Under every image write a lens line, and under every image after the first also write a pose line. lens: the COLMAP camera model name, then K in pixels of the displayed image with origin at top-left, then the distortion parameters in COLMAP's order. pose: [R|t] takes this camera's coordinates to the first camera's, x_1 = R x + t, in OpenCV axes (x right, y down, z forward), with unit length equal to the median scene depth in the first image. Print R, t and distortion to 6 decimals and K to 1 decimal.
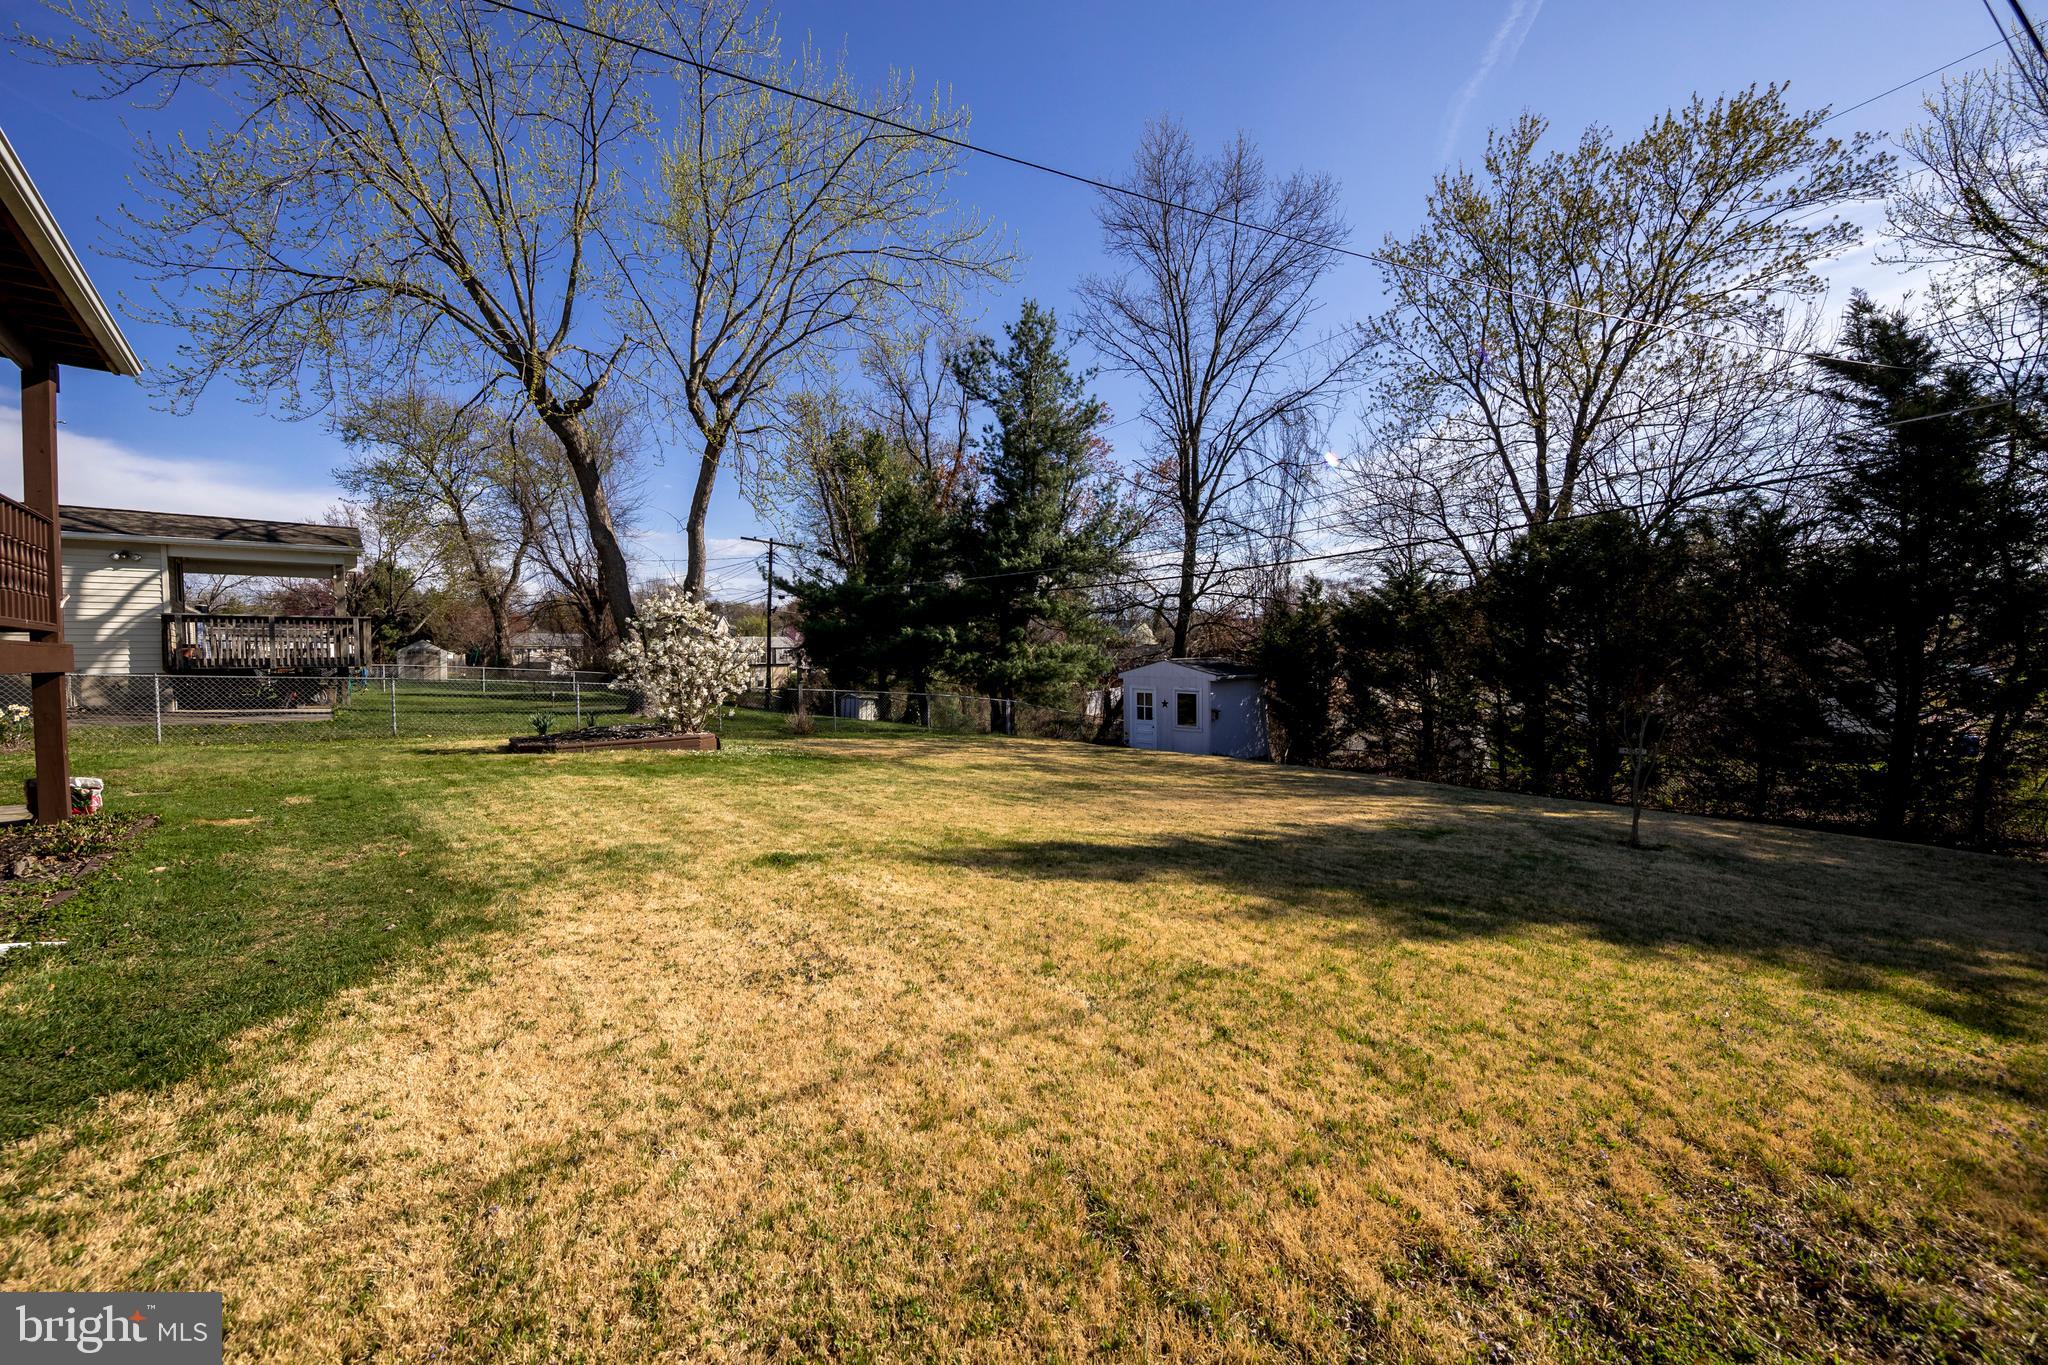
lens RADIAL K [[737.3, 0, 1007.0], [0, 737.3, 678.4], [0, 0, 1]] dist [-0.007706, -0.000271]
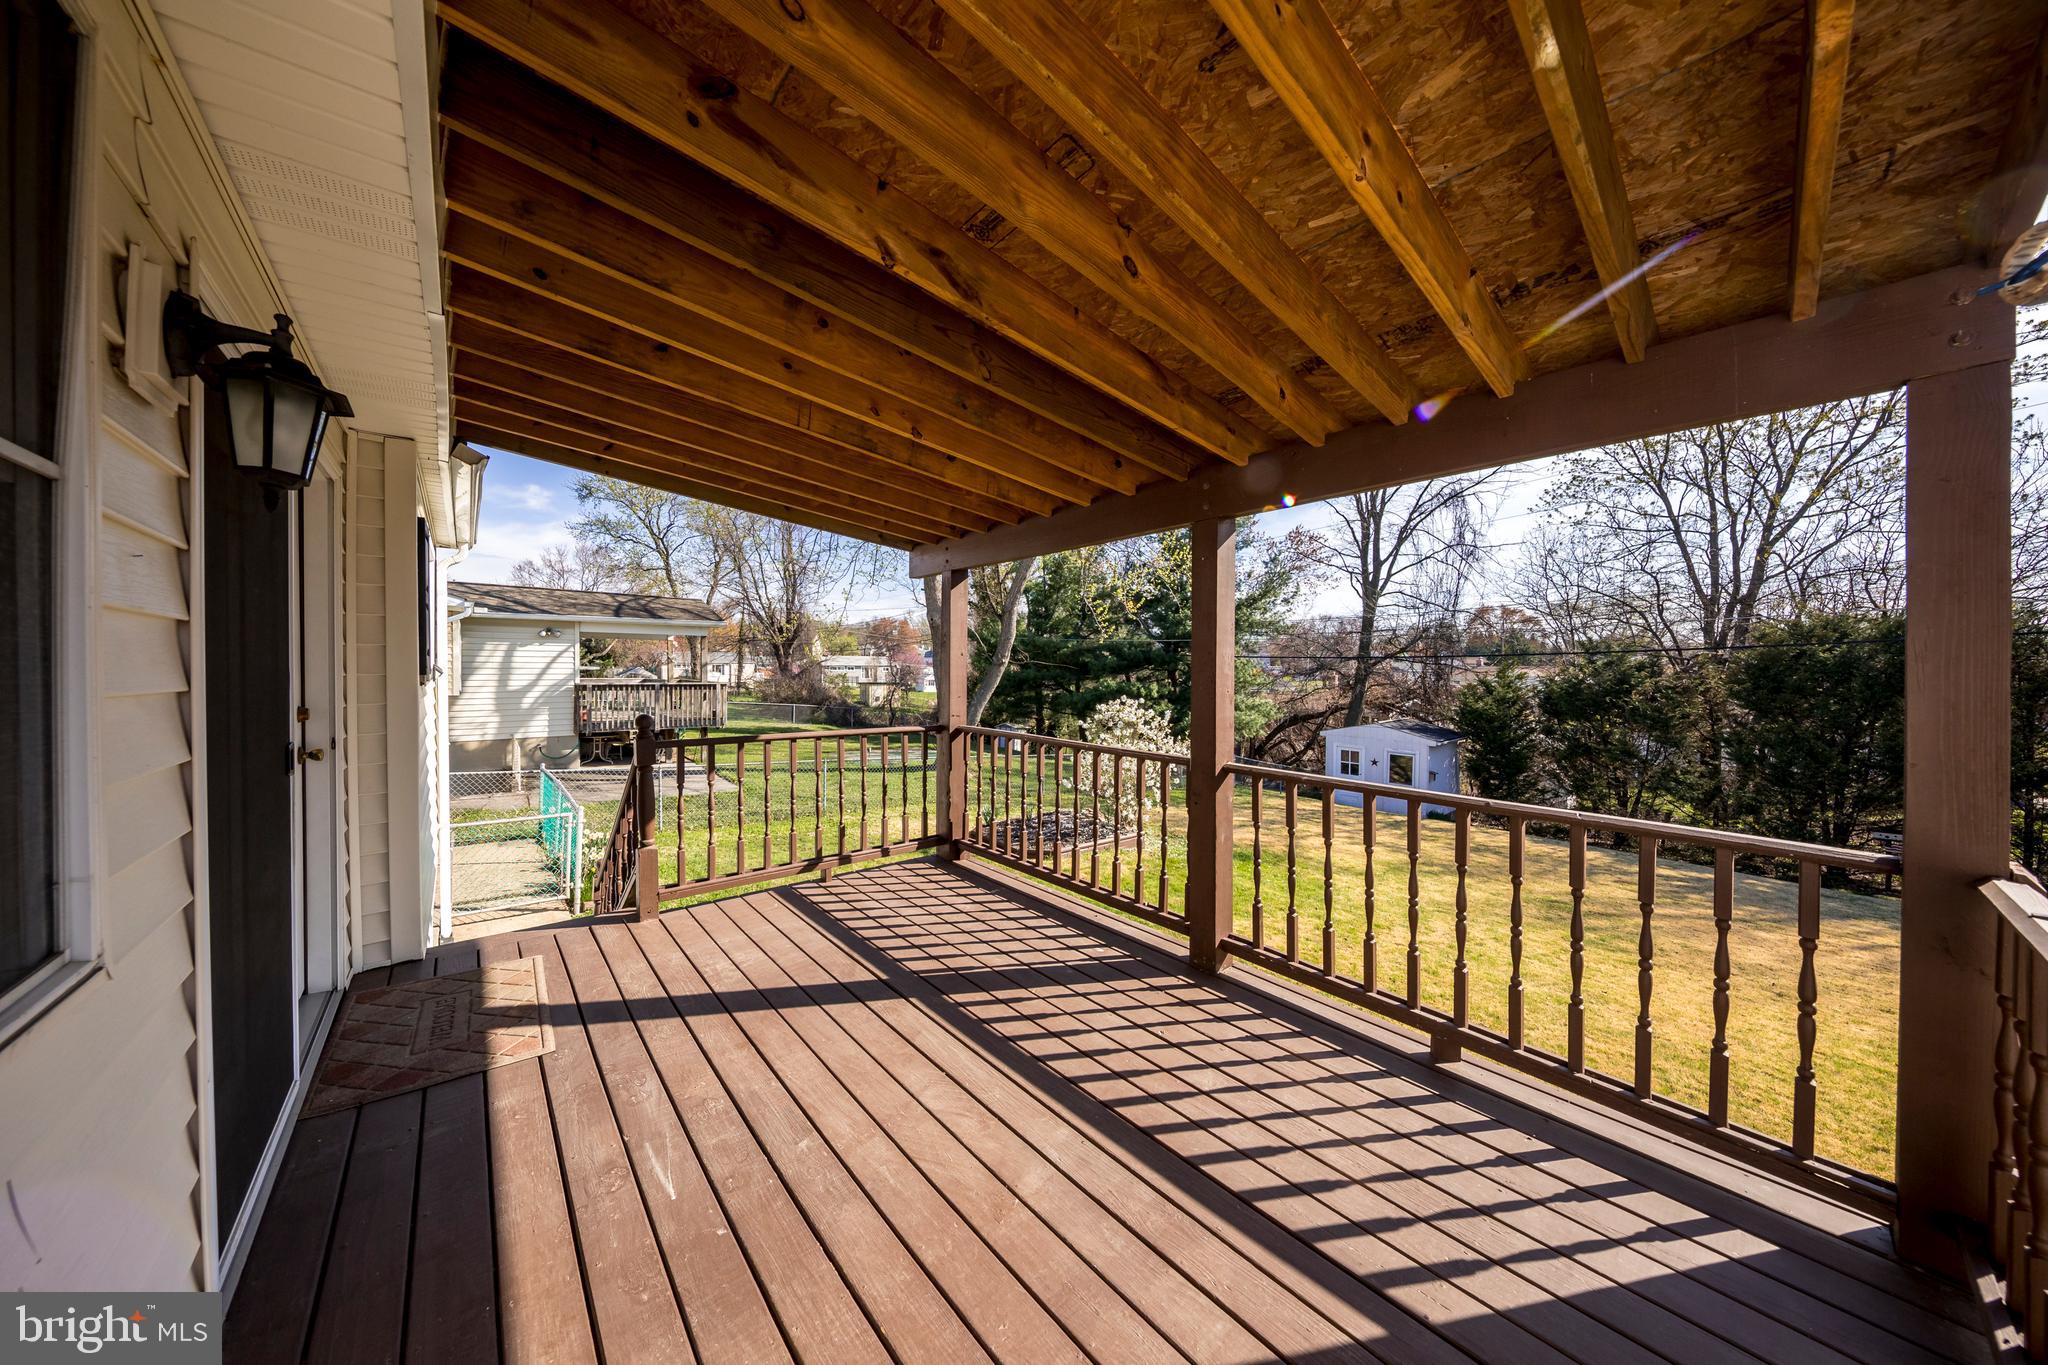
lens RADIAL K [[624.0, 0, 1026.0], [0, 624.0, 682.8], [0, 0, 1]] dist [-0.006920, -0.000902]
pose [[0.999273, 0.023097, -0.030340, -0.248710], [-0.023462, 0.999656, -0.011721, -0.054504], [0.030059, 0.012424, 0.999471, 0.034529]]
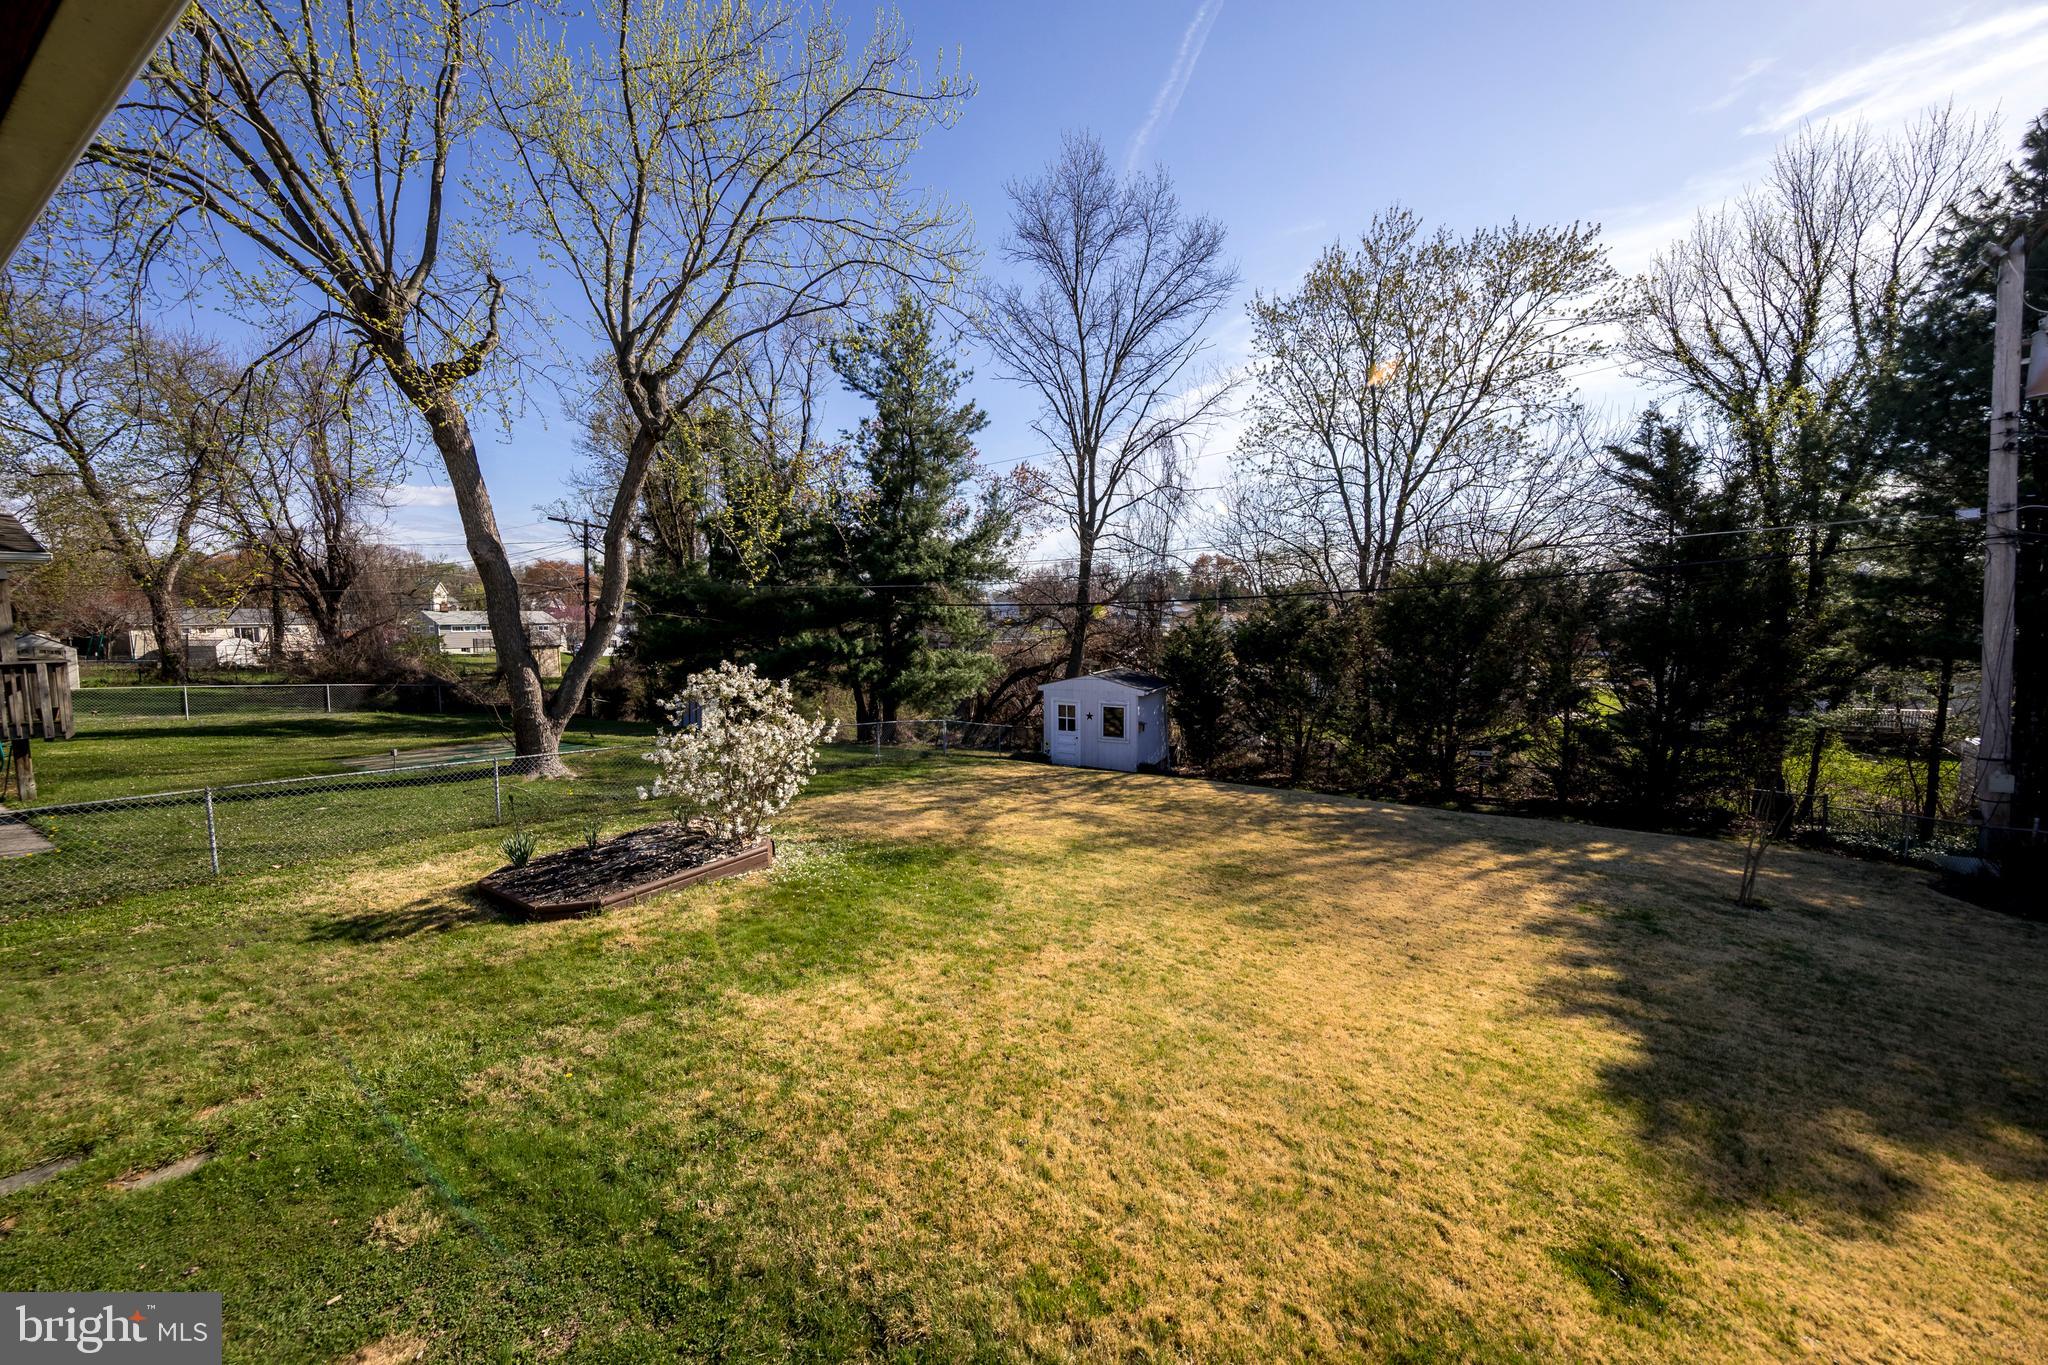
lens RADIAL K [[678.2, 0, 1018.6], [0, 678.2, 683.1], [0, 0, 1]] dist [0.001225, -0.000415]
pose [[0.944312, -0.027363, 0.327910, -0.170822], [0.010081, 0.998474, 0.054288, -0.057314], [-0.328896, -0.047959, 0.943148, 0.105987]]
